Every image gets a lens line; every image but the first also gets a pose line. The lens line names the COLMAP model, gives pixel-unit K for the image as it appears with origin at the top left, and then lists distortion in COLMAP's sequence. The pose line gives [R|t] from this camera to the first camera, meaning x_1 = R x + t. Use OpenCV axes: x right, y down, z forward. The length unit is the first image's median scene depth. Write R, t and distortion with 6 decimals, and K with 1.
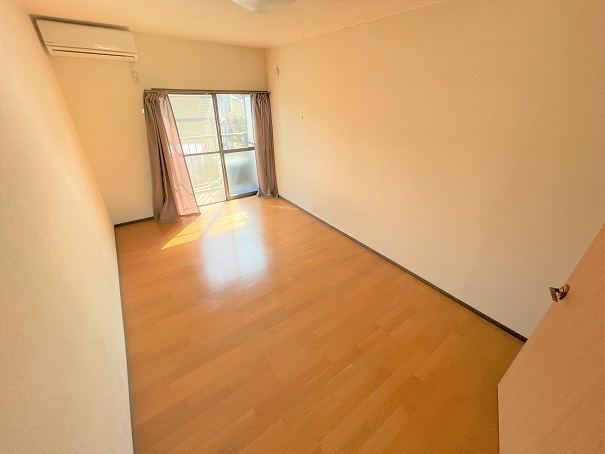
lens RADIAL K [[244.4, 0, 301.5], [0, 244.4, 228.5], [0, 0, 1]] dist [-0.001865, 0.001428]
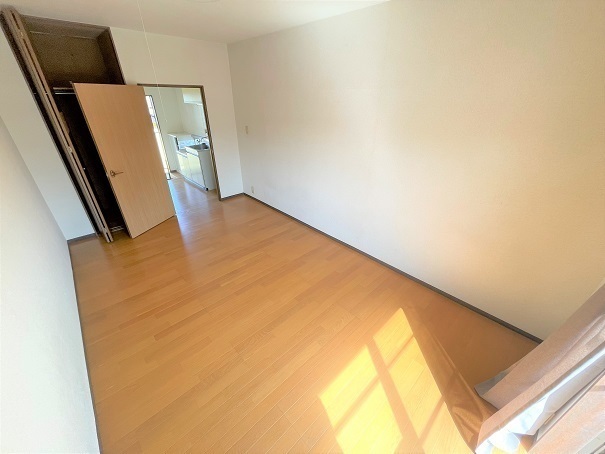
lens RADIAL K [[244.4, 0, 301.6], [0, 244.4, 227.8], [0, 0, 1]] dist [-0.001865, 0.001428]
pose [[-0.992142, 0.045268, -0.116637, -0.175302], [-0.074629, 0.534113, 0.842113, -0.529247], [0.100418, 0.844200, -0.526538, 0.962602]]
